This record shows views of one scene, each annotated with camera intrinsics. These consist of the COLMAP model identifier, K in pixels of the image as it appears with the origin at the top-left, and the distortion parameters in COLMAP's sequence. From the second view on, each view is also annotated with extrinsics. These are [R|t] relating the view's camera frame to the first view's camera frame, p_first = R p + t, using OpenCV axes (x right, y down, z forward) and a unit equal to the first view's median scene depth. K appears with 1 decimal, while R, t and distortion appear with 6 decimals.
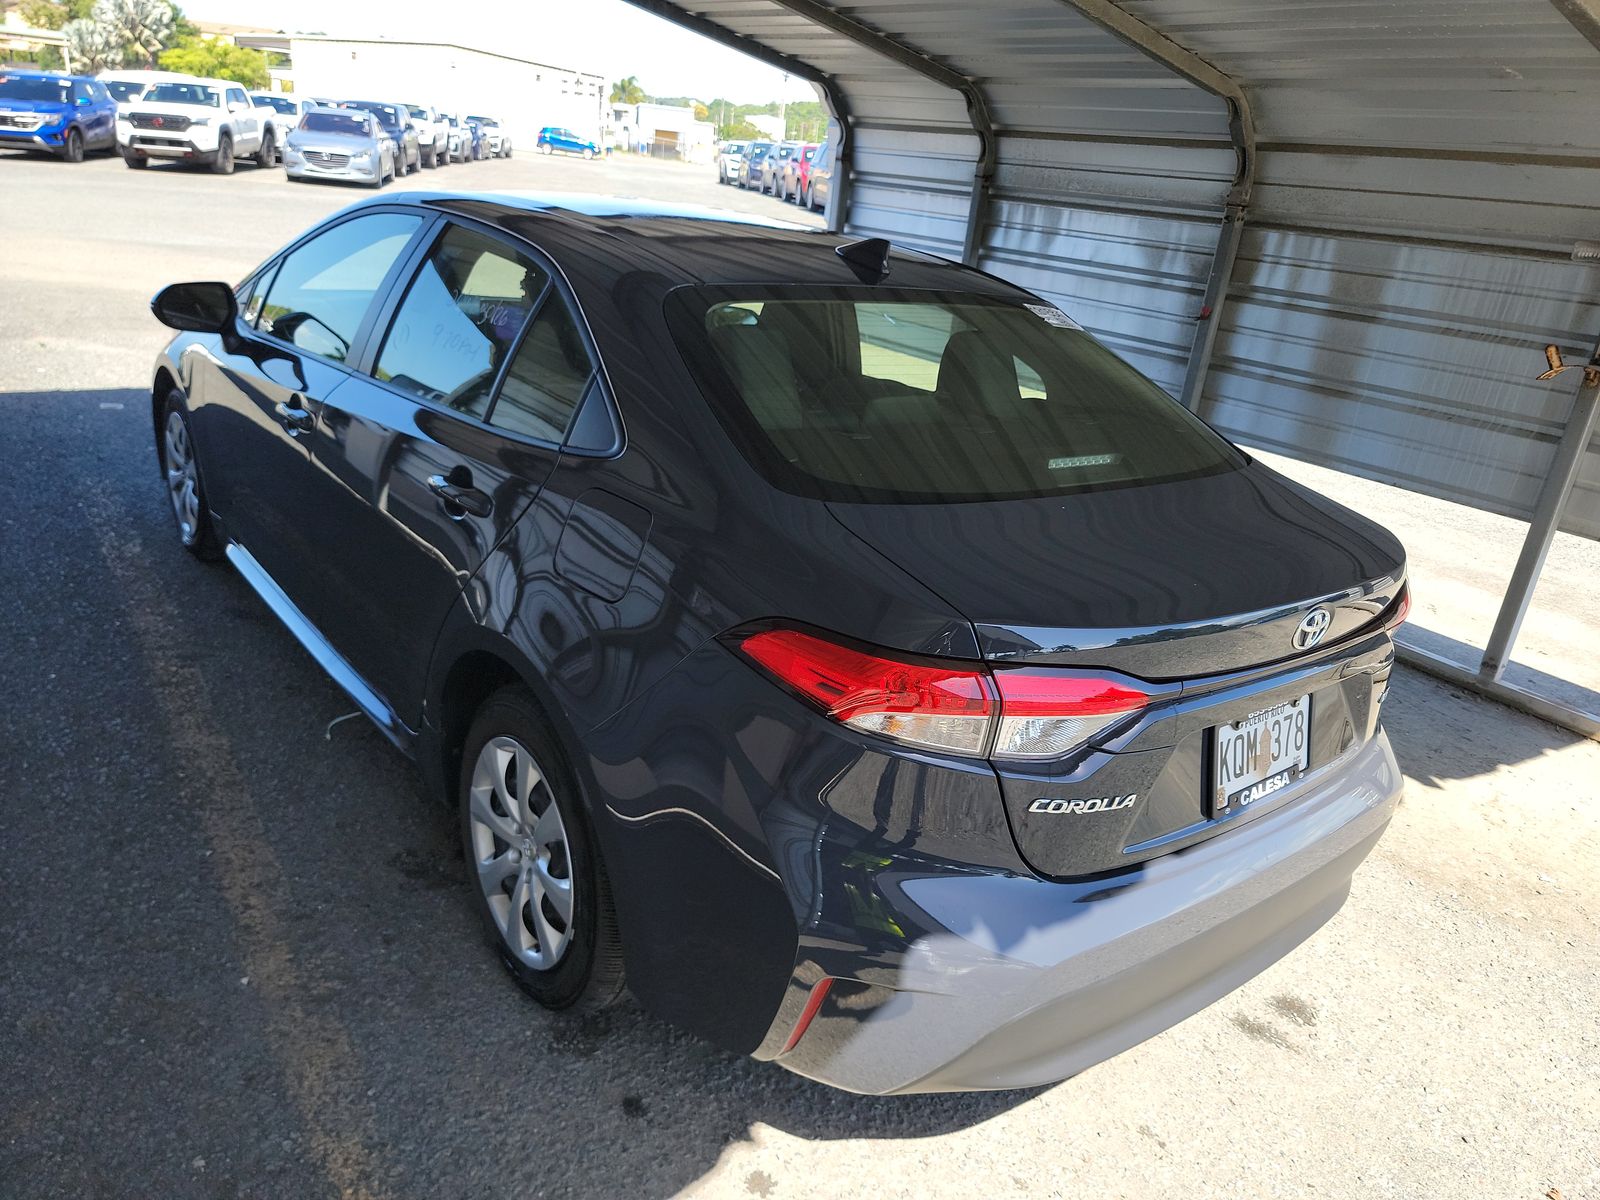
lens RADIAL K [[1124.6, 0, 800.0], [0, 1124.6, 600.0], [0, 0, 1]] dist [0.058161, -0.055185]
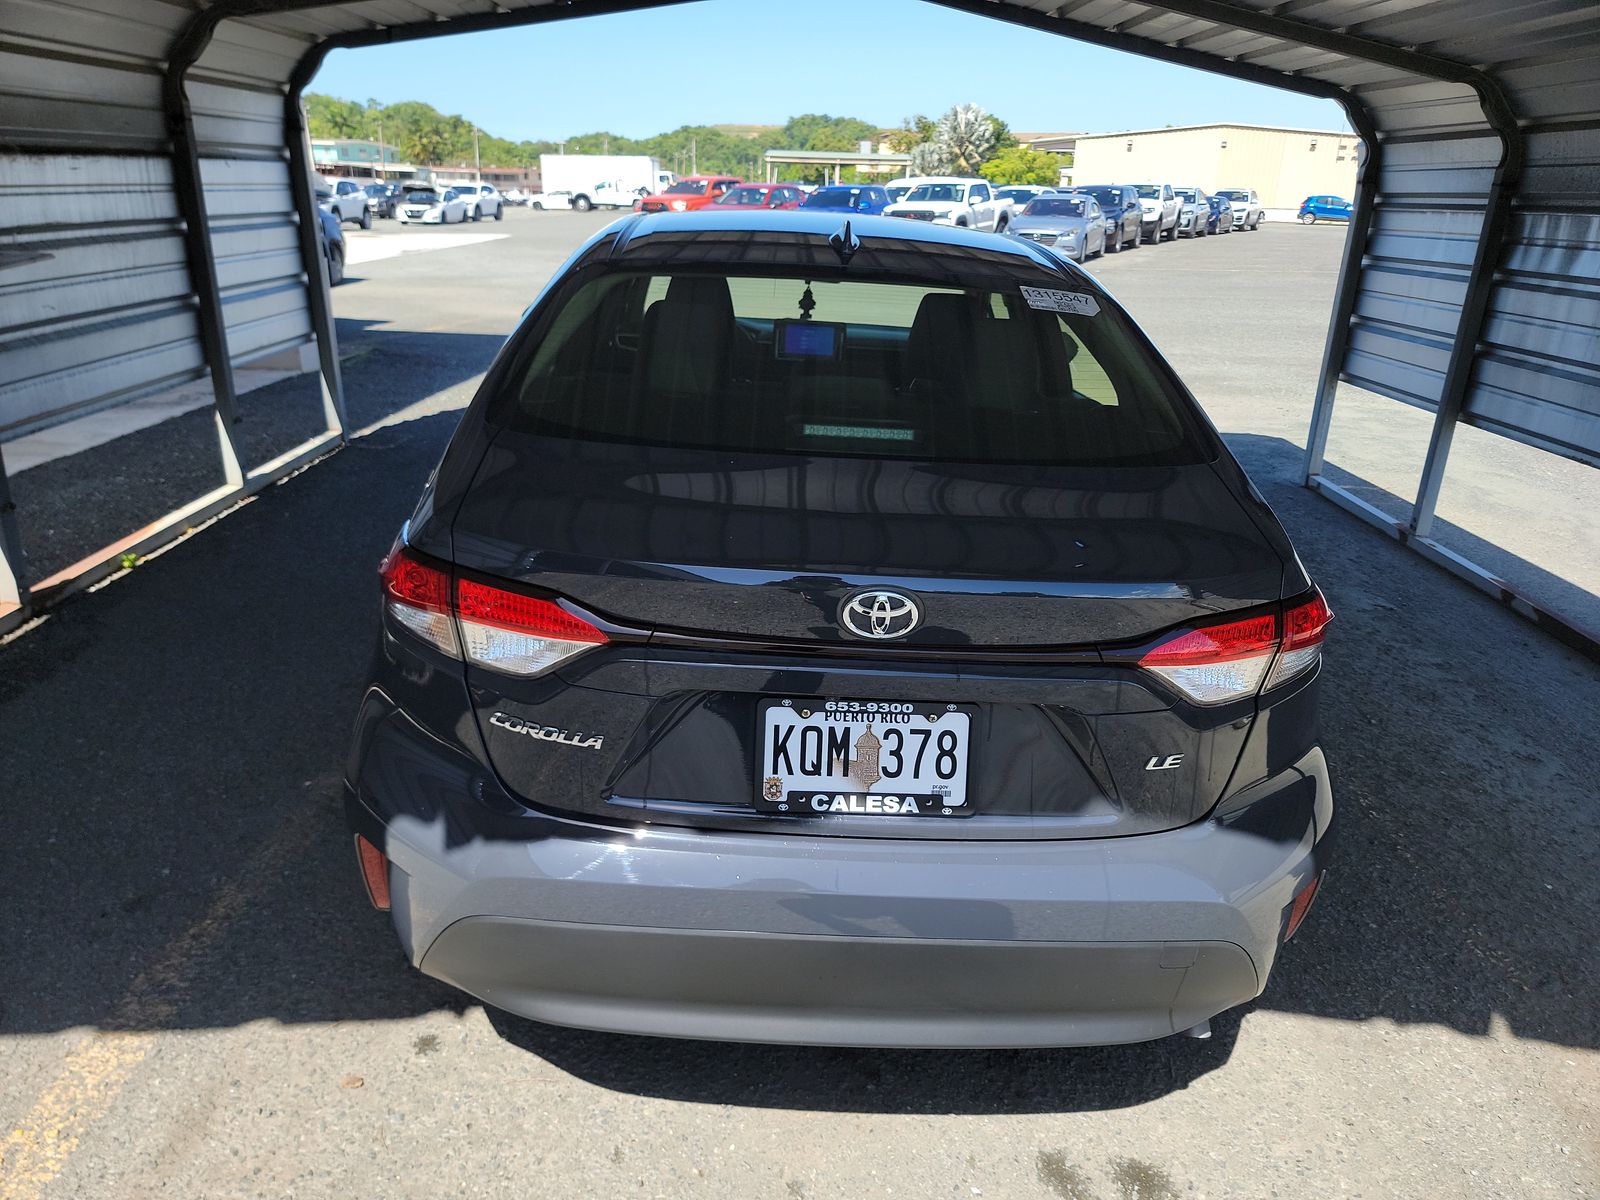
lens RADIAL K [[1092.3, 0, 784.5], [0, 1092.3, 592.7], [0, 0, 1]] dist [0.098402, -0.082207]
pose [[0.796047, 0.140112, -0.588793, 0.248920], [-0.178081, 0.983994, -0.006609, 0.007813], [0.578442, 0.110114, 0.808257, 0.084775]]
